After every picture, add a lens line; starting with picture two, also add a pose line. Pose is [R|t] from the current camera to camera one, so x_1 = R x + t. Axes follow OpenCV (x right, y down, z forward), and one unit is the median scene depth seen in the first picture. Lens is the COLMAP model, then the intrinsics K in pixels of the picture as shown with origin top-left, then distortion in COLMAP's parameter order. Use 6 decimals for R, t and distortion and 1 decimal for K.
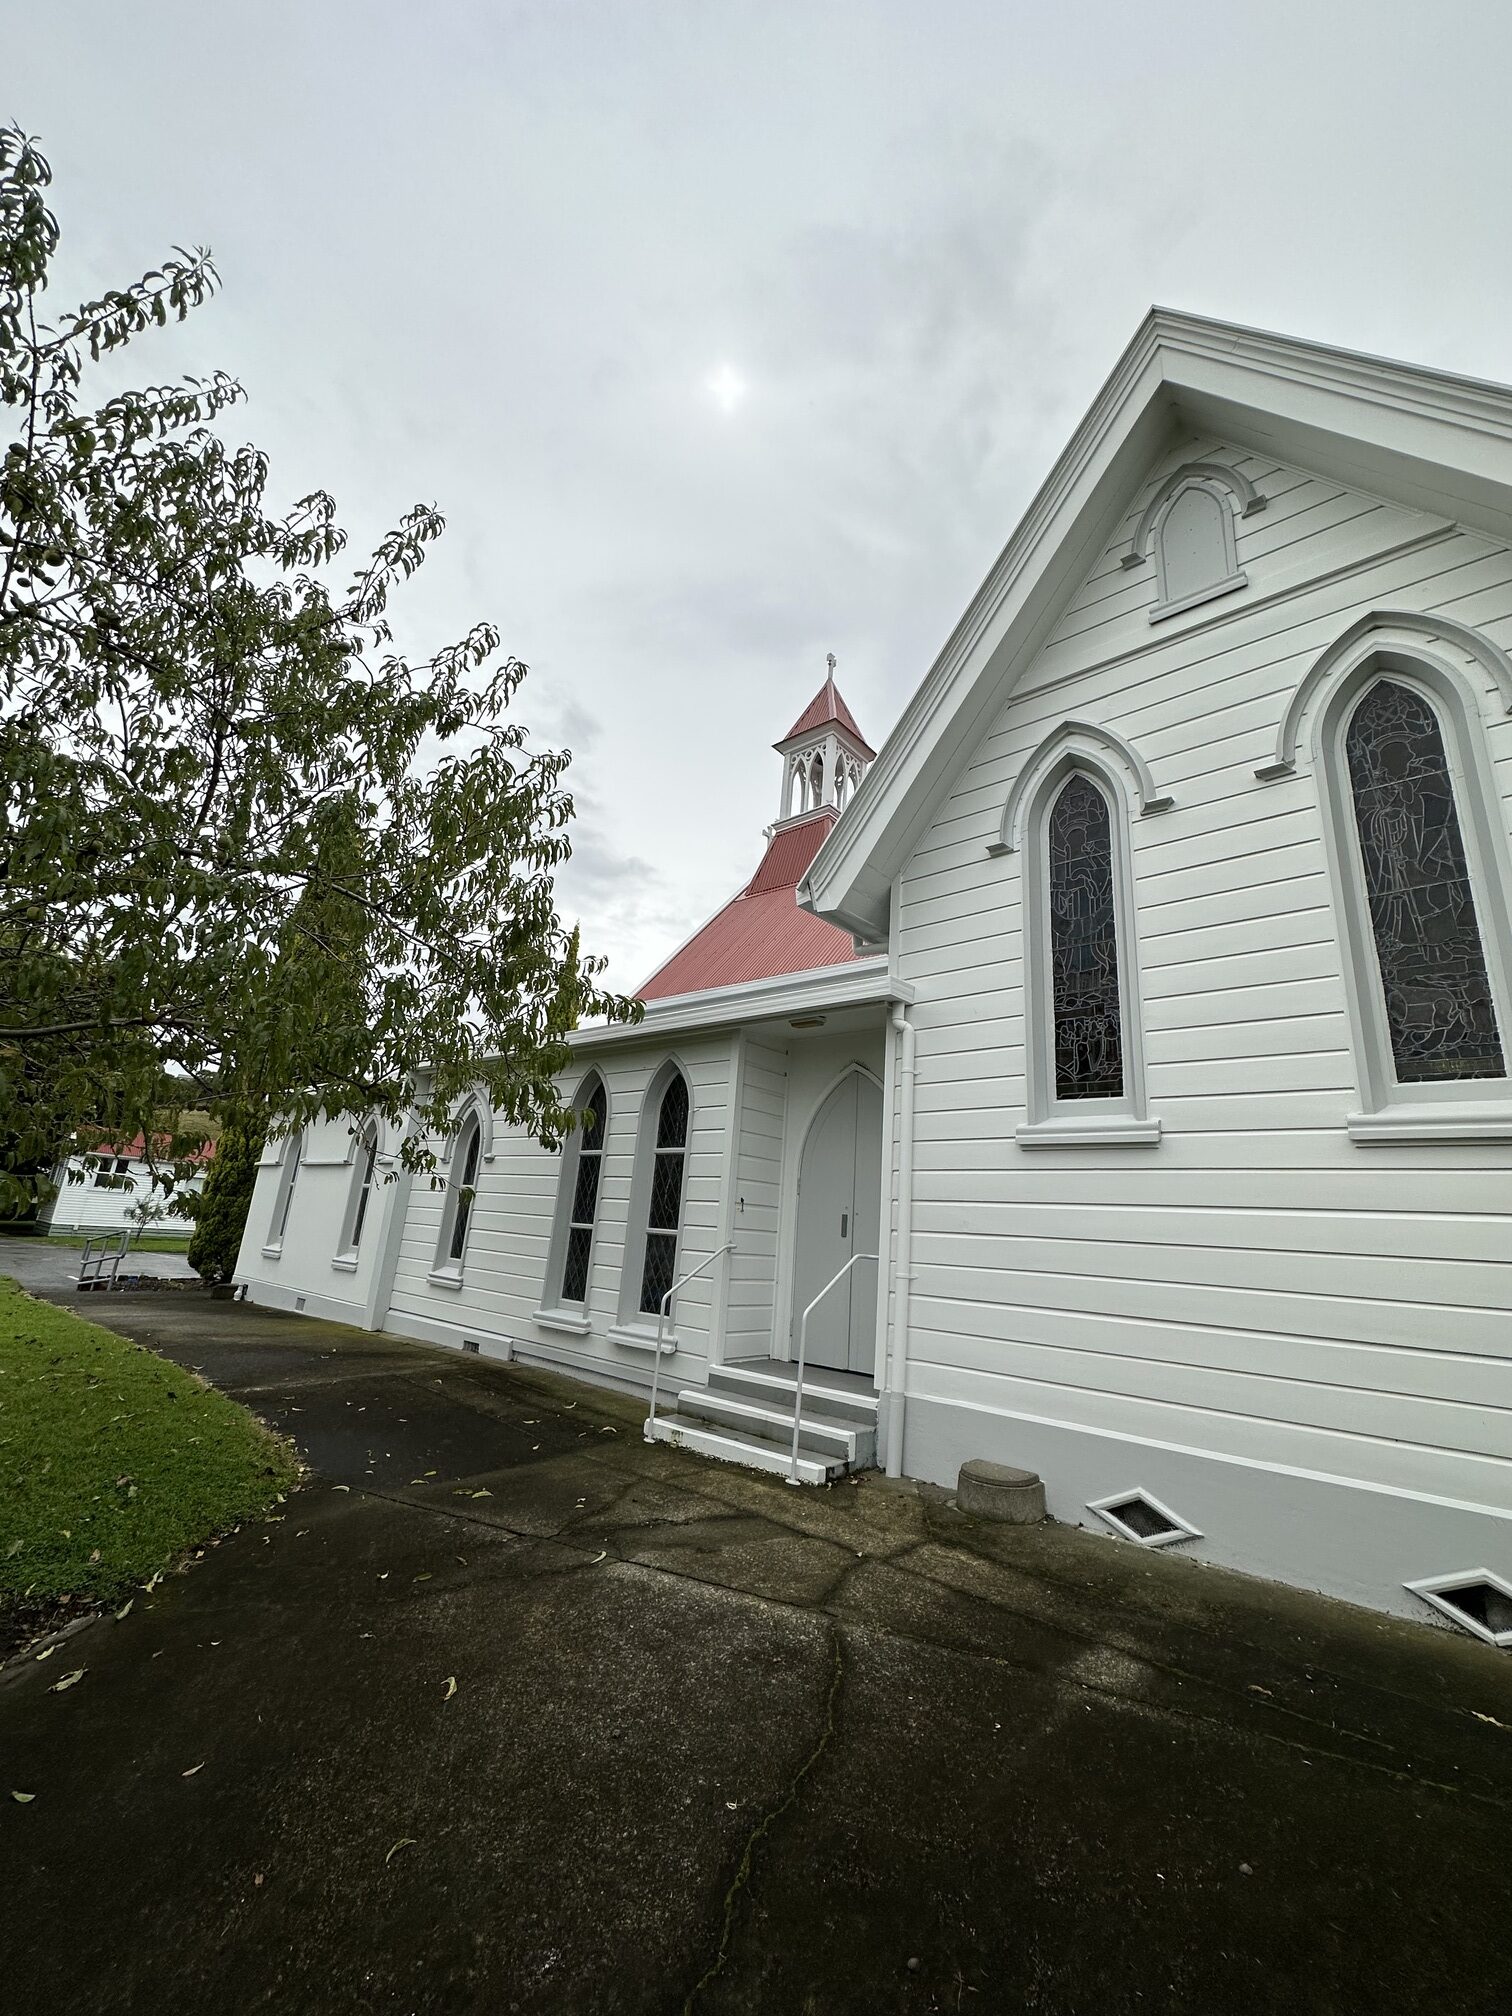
lens RADIAL K [[803.7, 0, 758.4], [0, 803.7, 1003.3], [0, 0, 1]] dist [-0.000374, -0.000172]
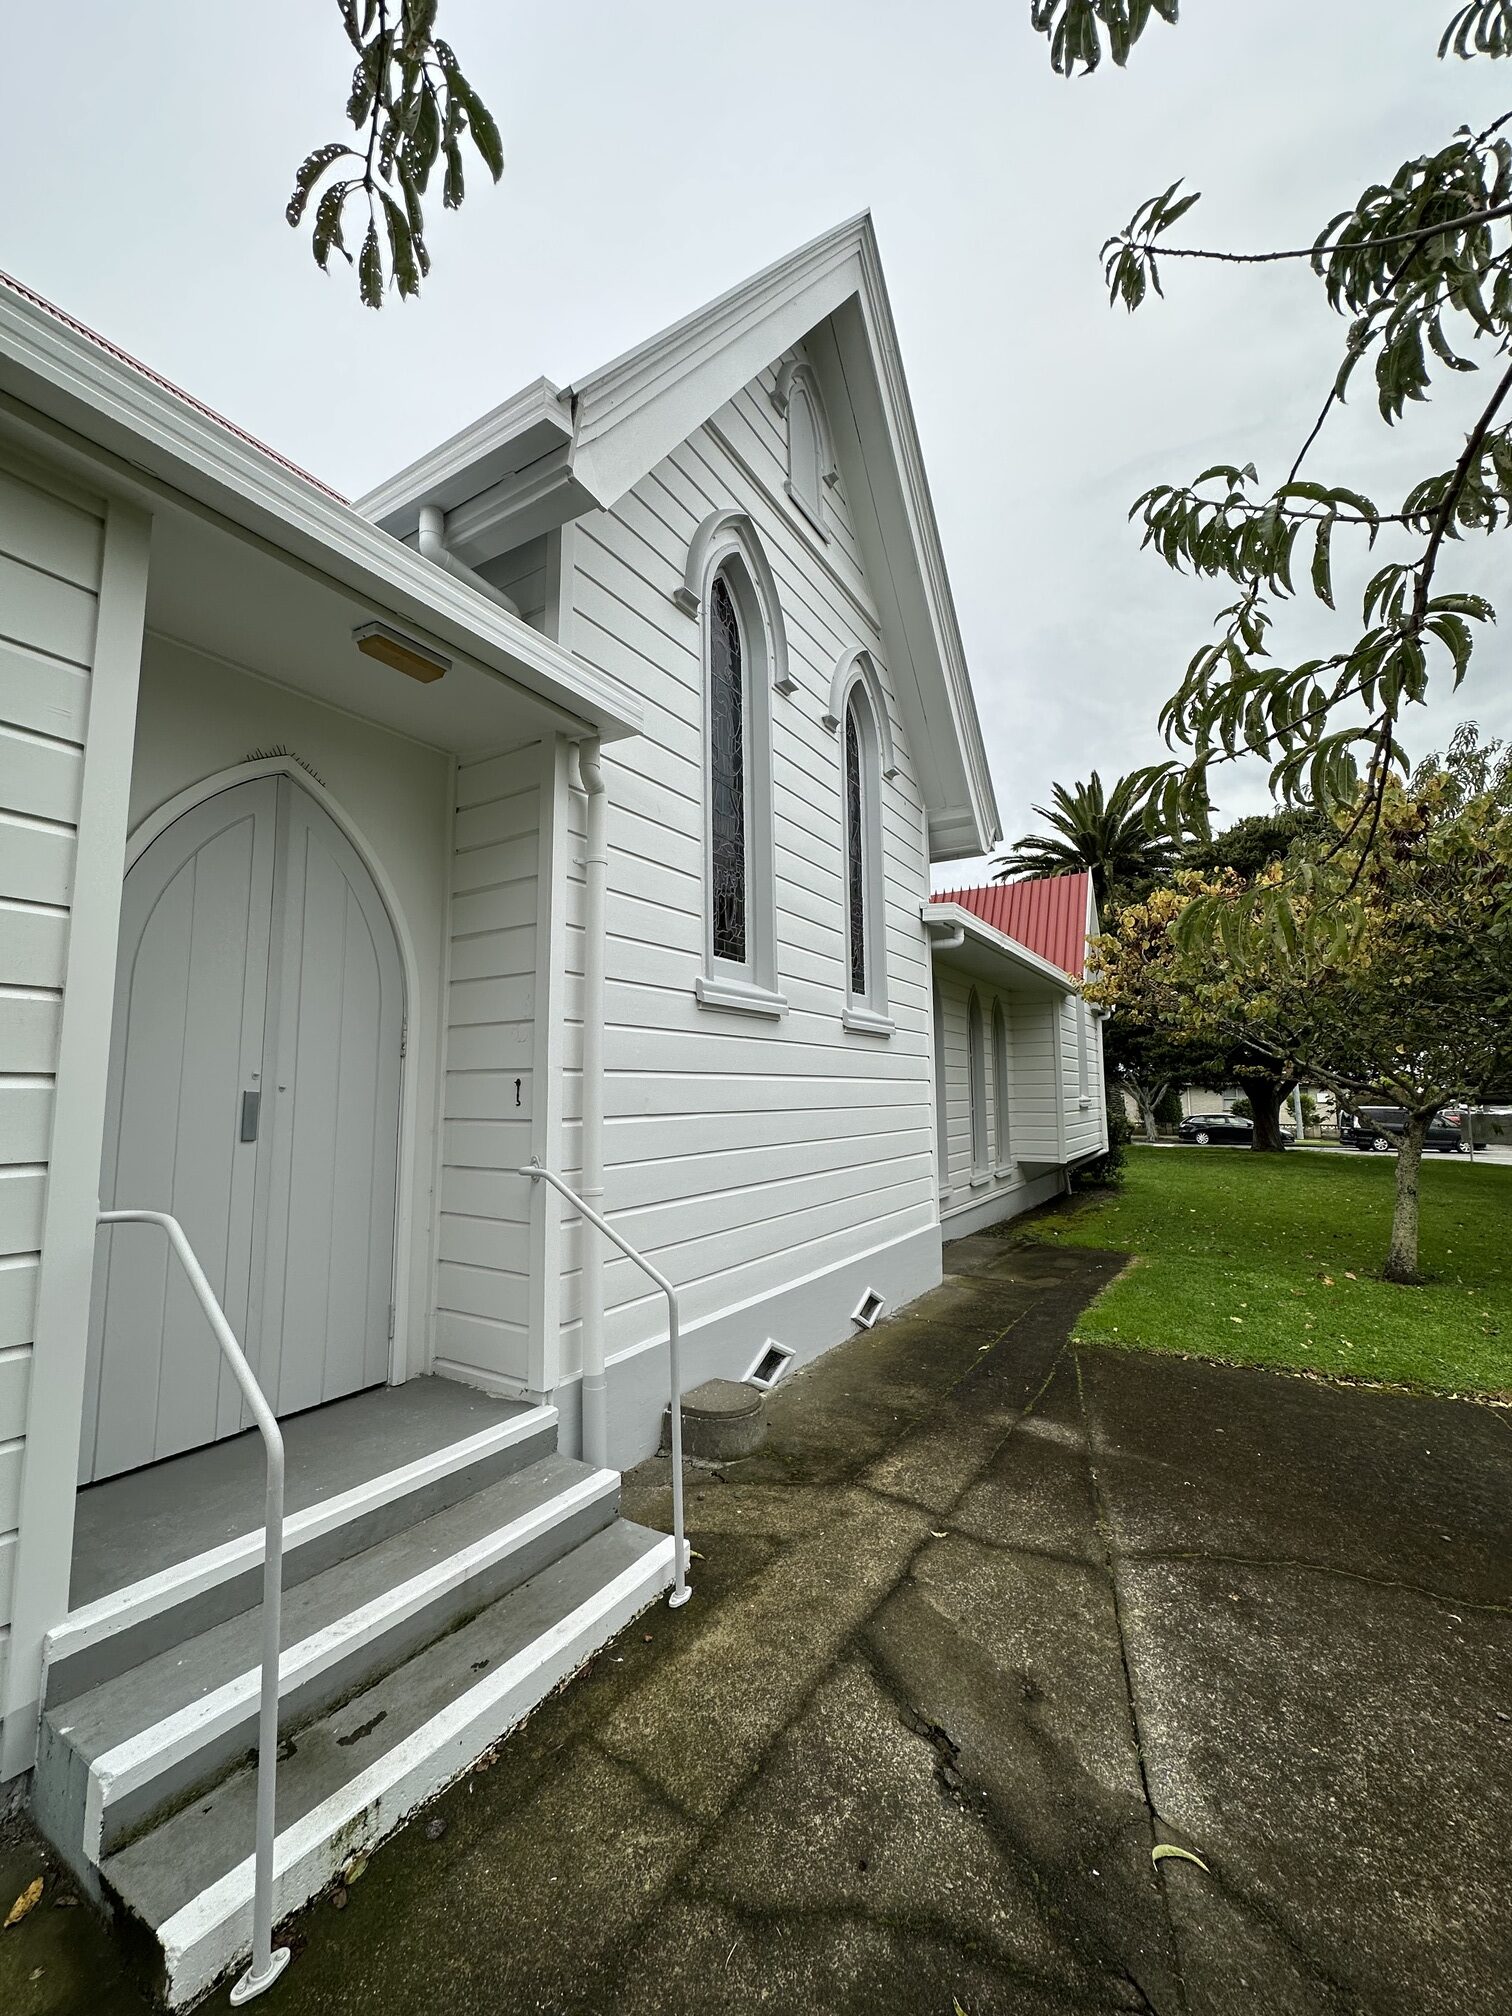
lens RADIAL K [[803.7, 0, 757.5], [0, 803.7, 1000.2], [0, 0, 1]] dist [-0.000374, -0.000172]
pose [[-0.156547, 0.047775, 0.986514, -0.612002], [-0.280612, 0.955516, -0.090803, 0.296885], [-0.946969, -0.291043, -0.136177, 1.357974]]
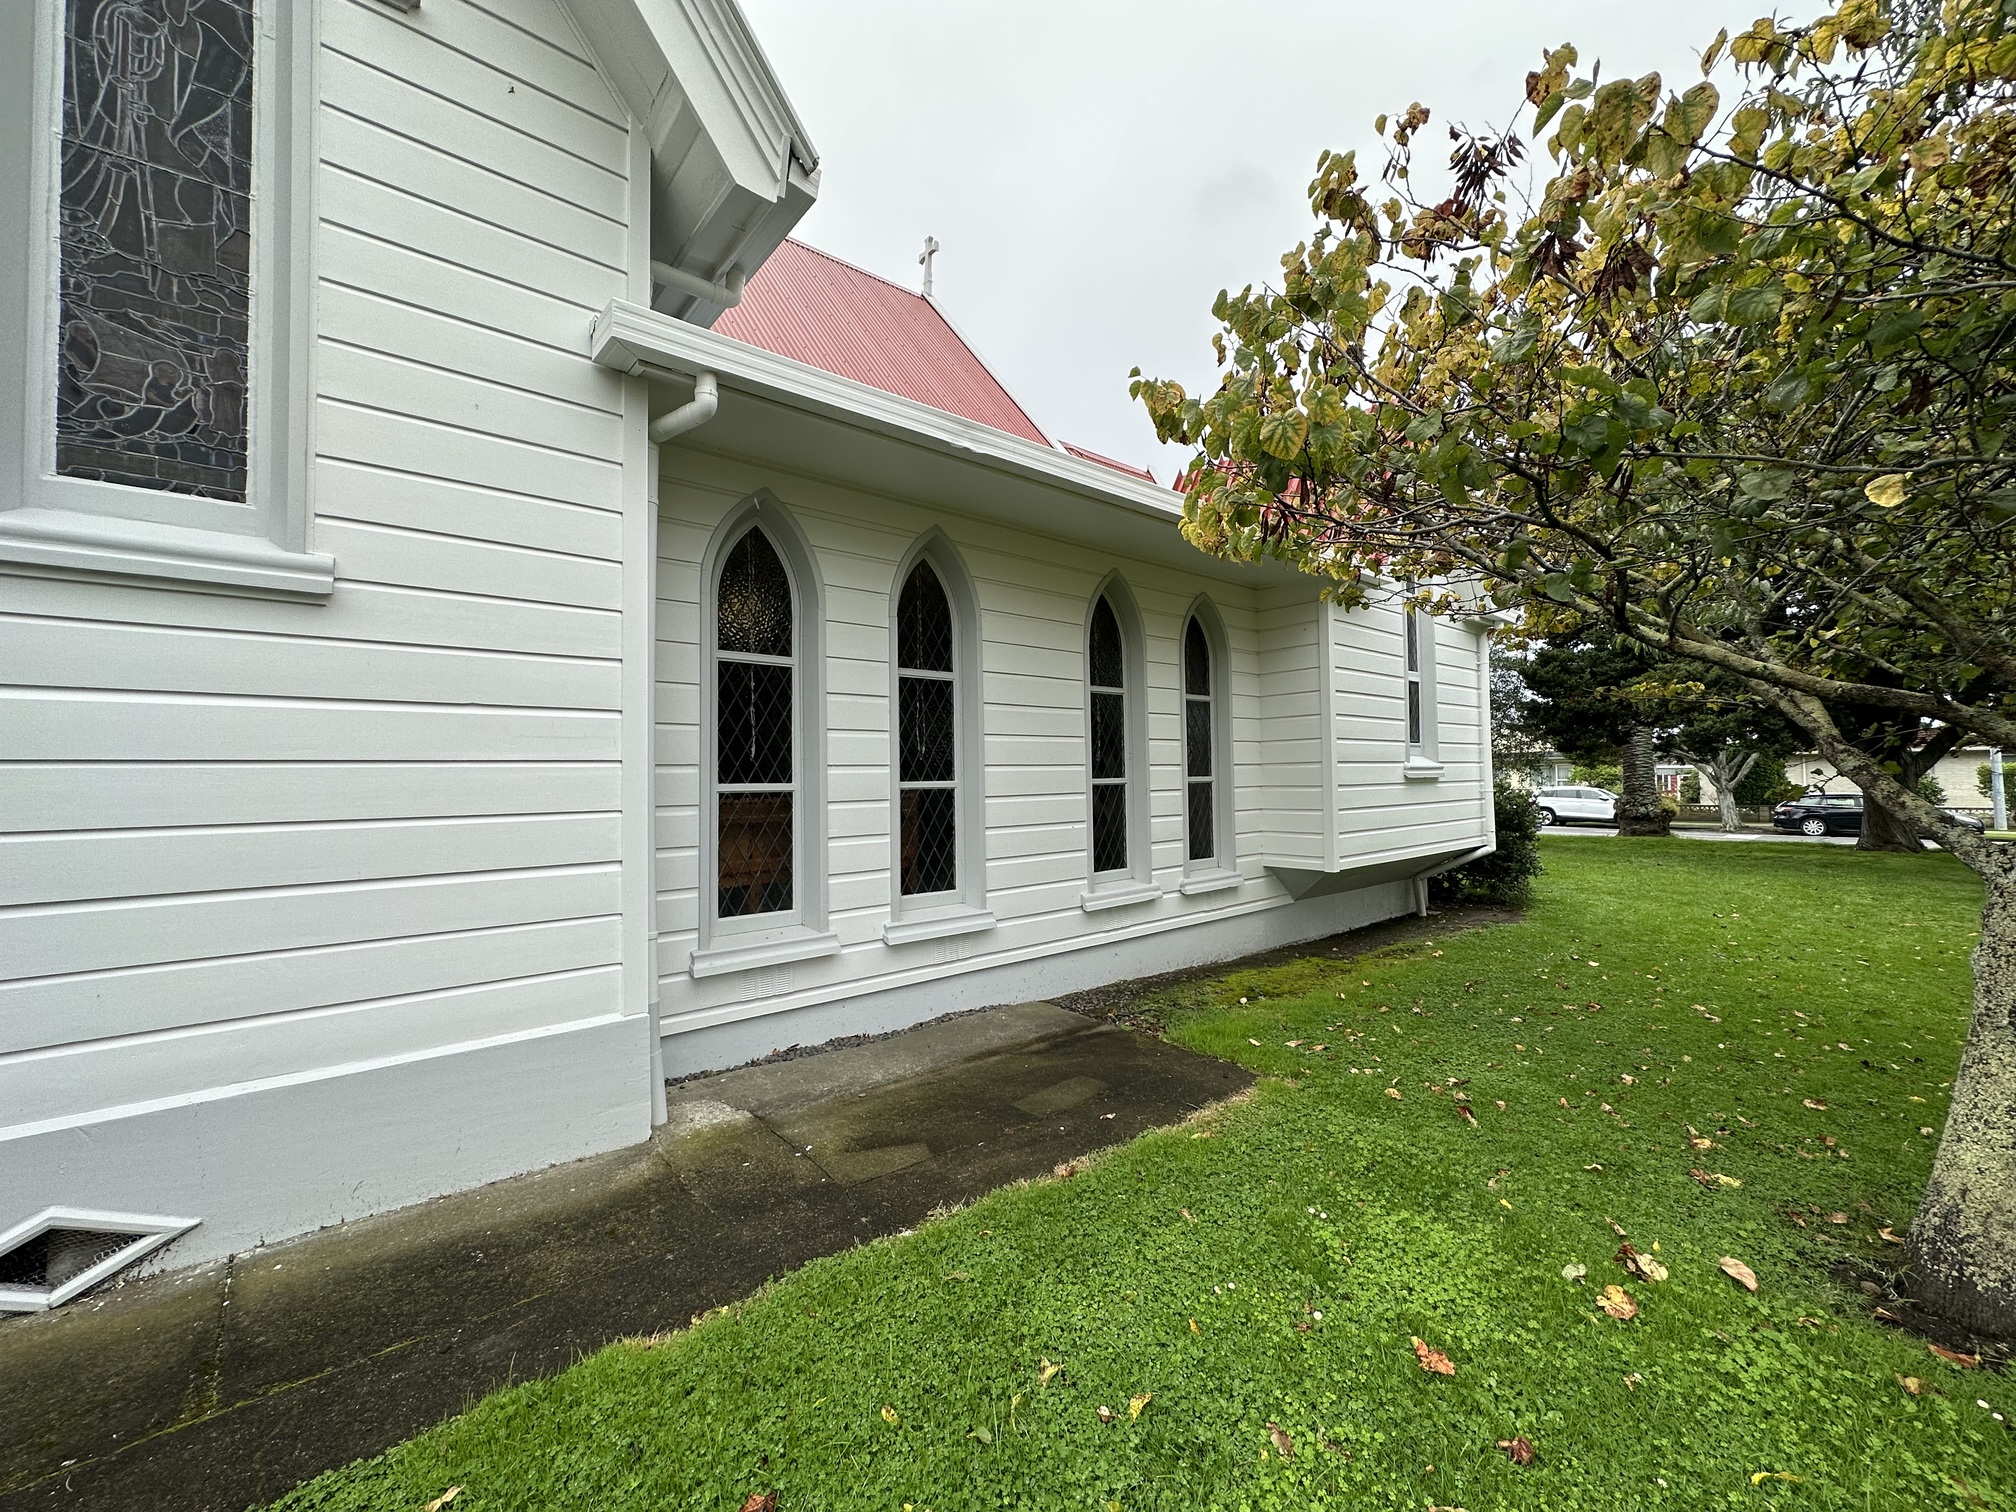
lens RADIAL K [[803.7, 0, 1011.5], [0, 803.7, 756.5], [0, 0, 1]] dist [-0.000374, -0.000172]
pose [[0.160605, -0.038928, 0.986251, 0.332424], [-0.247108, 0.965814, 0.078362, 0.081447], [-0.955586, -0.256296, 0.145495, 0.204346]]
